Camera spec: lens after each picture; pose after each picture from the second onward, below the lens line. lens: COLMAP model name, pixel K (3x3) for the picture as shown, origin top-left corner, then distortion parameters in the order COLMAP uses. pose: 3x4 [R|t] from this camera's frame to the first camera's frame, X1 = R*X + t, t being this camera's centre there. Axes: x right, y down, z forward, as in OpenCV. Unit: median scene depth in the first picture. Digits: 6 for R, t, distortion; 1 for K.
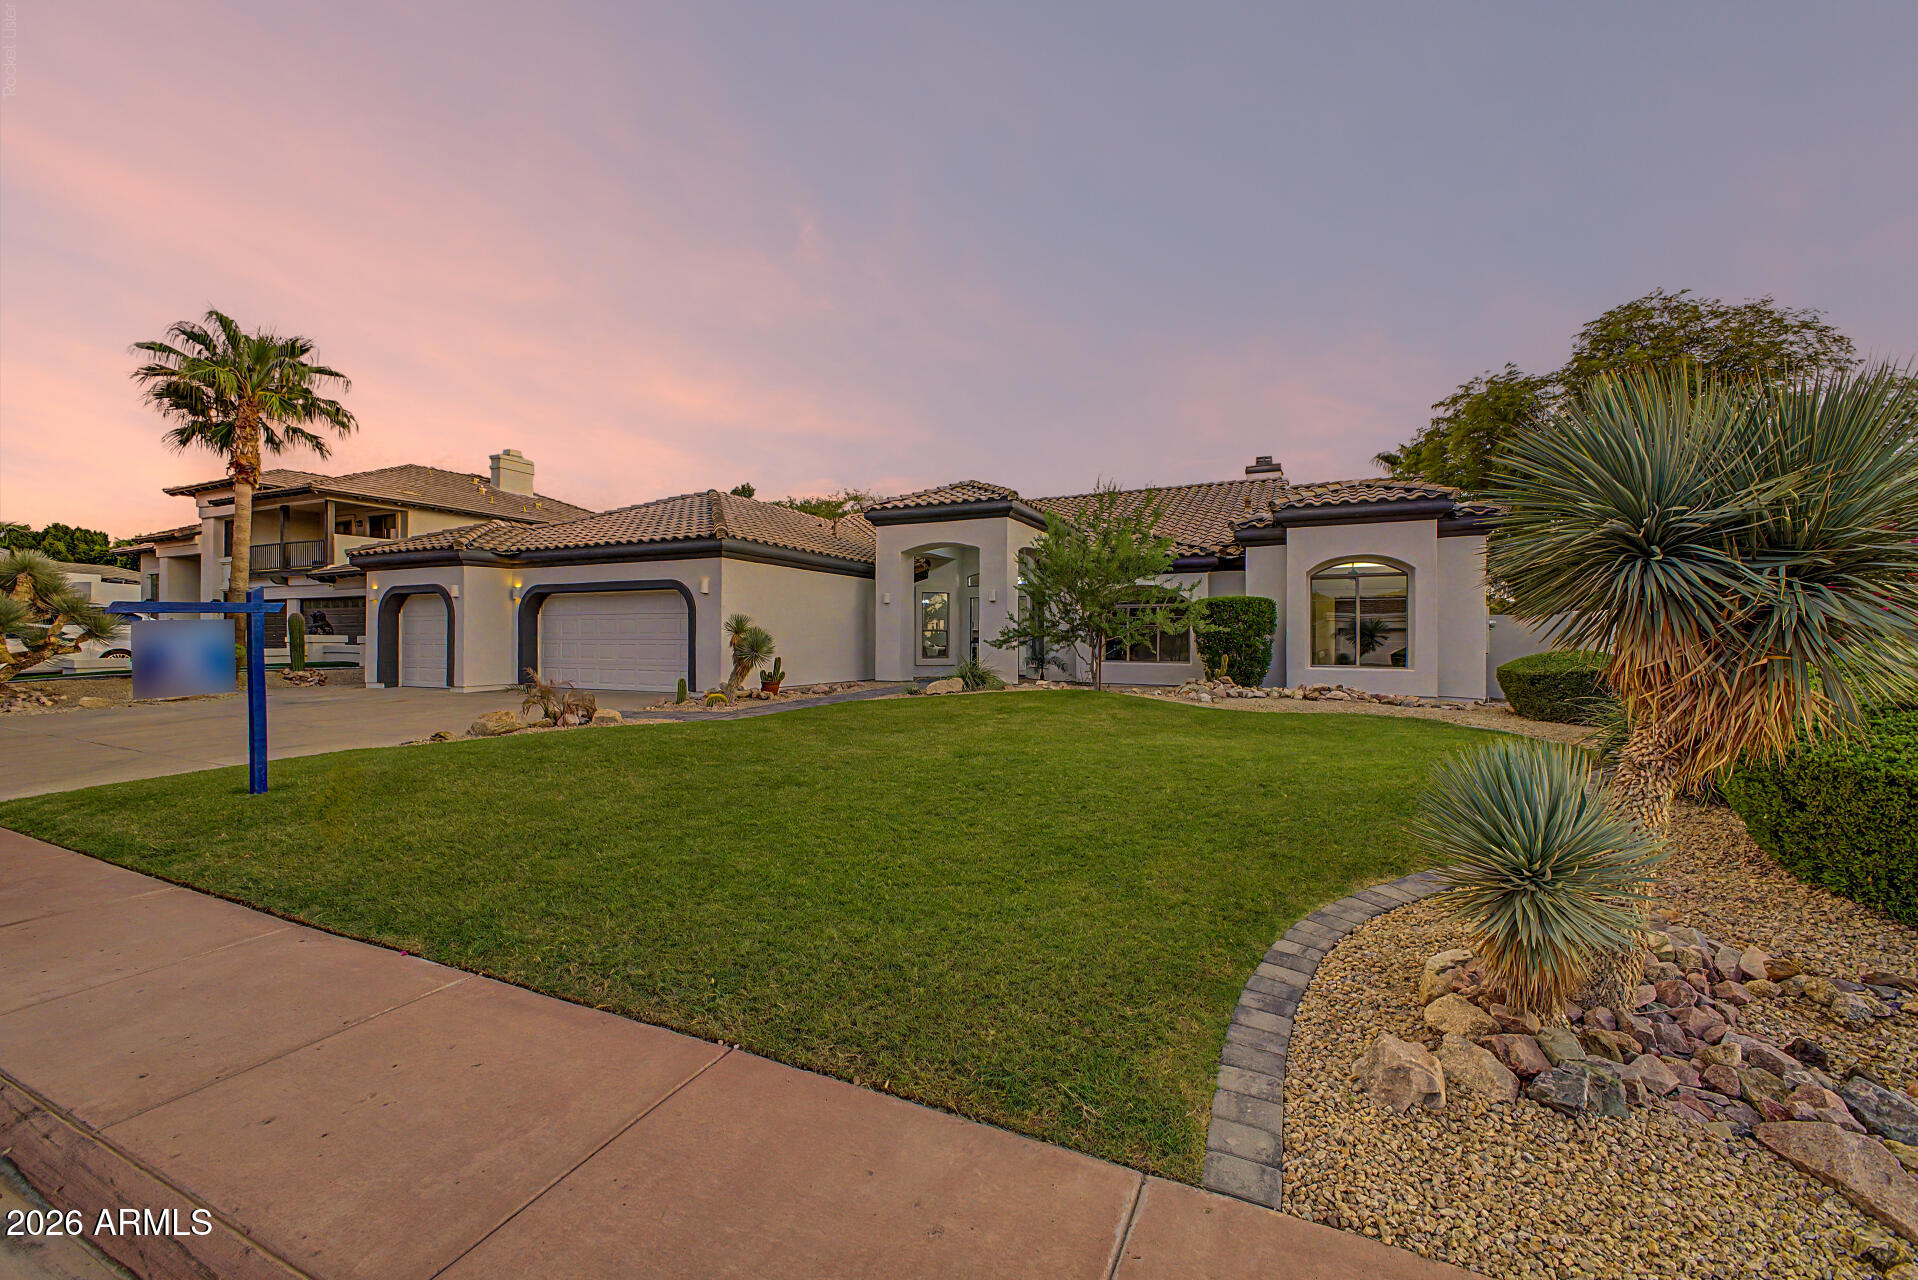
lens RADIAL K [[771.1, 0, 949.0], [0, 771.1, 635.9], [0, 0, 1]] dist [0.008788, 0.000077]
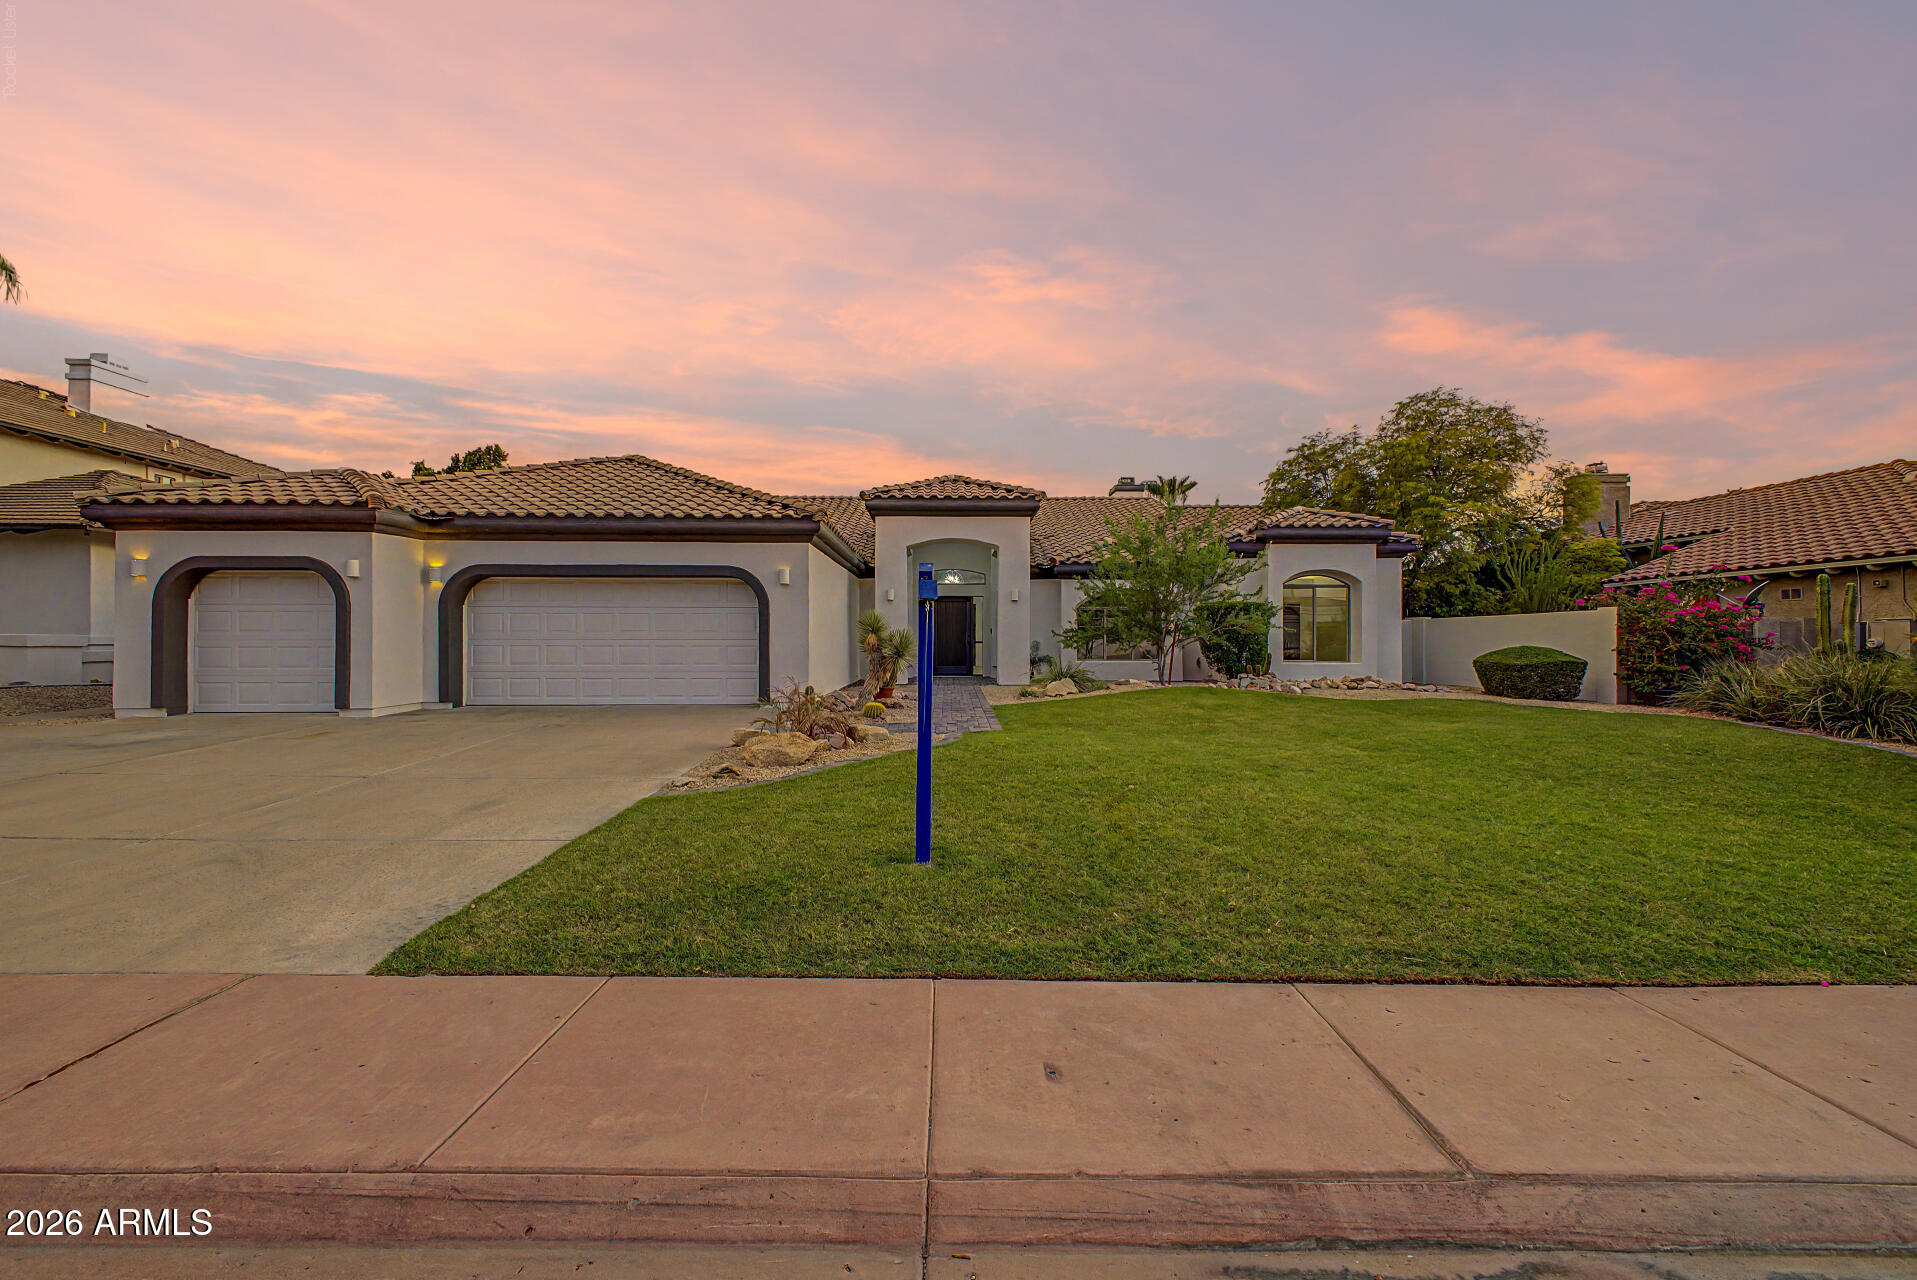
lens RADIAL K [[770.7, 0, 956.2], [0, 770.7, 638.1], [0, 0, 1]] dist [0.008788, 0.000077]
pose [[0.890921, -0.000976, 0.454157, -0.454828], [-0.001111, 0.999990, 0.004327, -0.000242], [-0.454157, -0.004359, 0.890911, 0.143015]]
